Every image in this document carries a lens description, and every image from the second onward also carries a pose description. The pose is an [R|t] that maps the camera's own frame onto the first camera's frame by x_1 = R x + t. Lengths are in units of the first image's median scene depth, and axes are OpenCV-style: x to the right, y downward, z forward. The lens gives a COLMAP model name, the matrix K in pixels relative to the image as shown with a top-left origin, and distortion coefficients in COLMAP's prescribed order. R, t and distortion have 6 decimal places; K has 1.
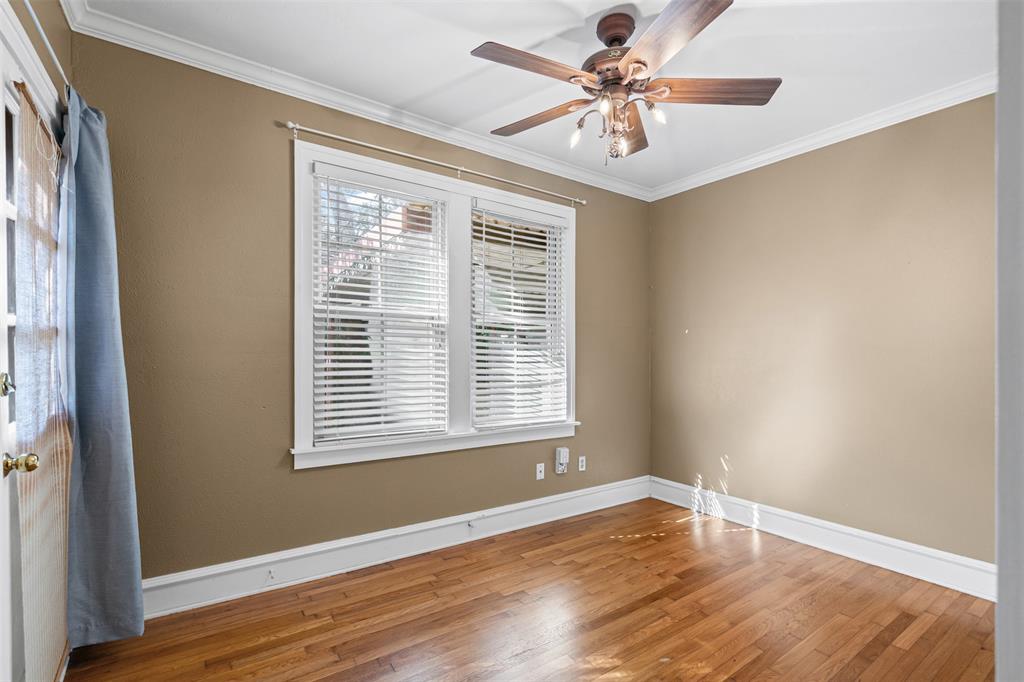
lens RADIAL K [[467.2, 0, 506.7], [0, 467.2, 359.6], [0, 0, 1]] dist [-0.002699, 0.002227]
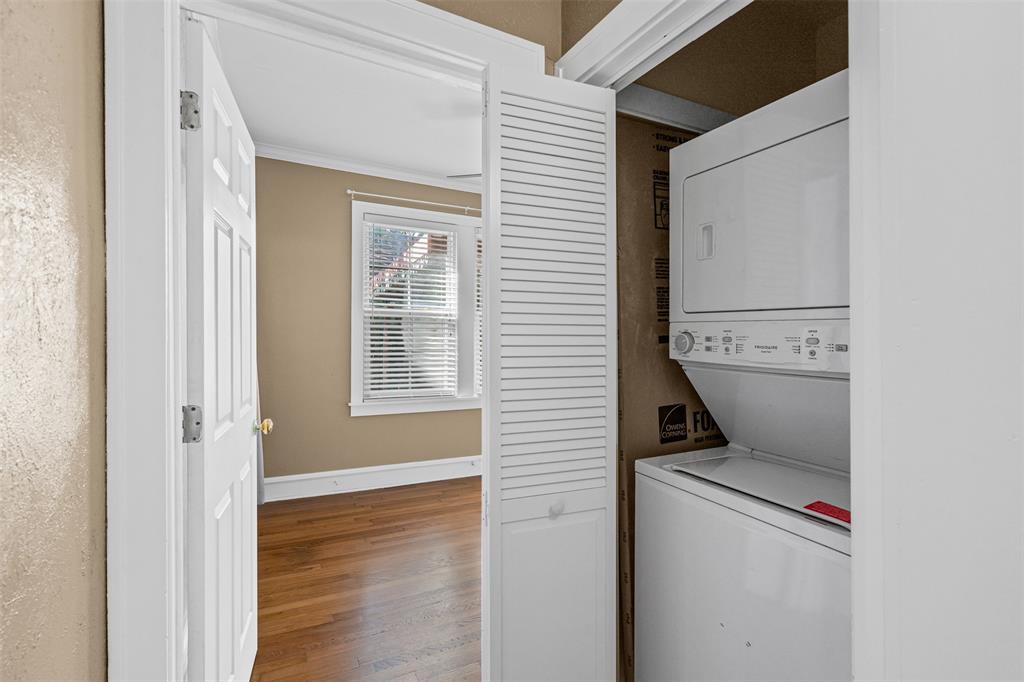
lens RADIAL K [[467.2, 0, 514.0], [0, 467.2, 338.9], [0, 0, 1]] dist [-0.002699, 0.002227]
pose [[0.993269, -0.005196, -0.115716, 0.207580], [0.003044, 0.999819, -0.018764, 0.009644], [0.115792, 0.018286, 0.993105, -0.376688]]
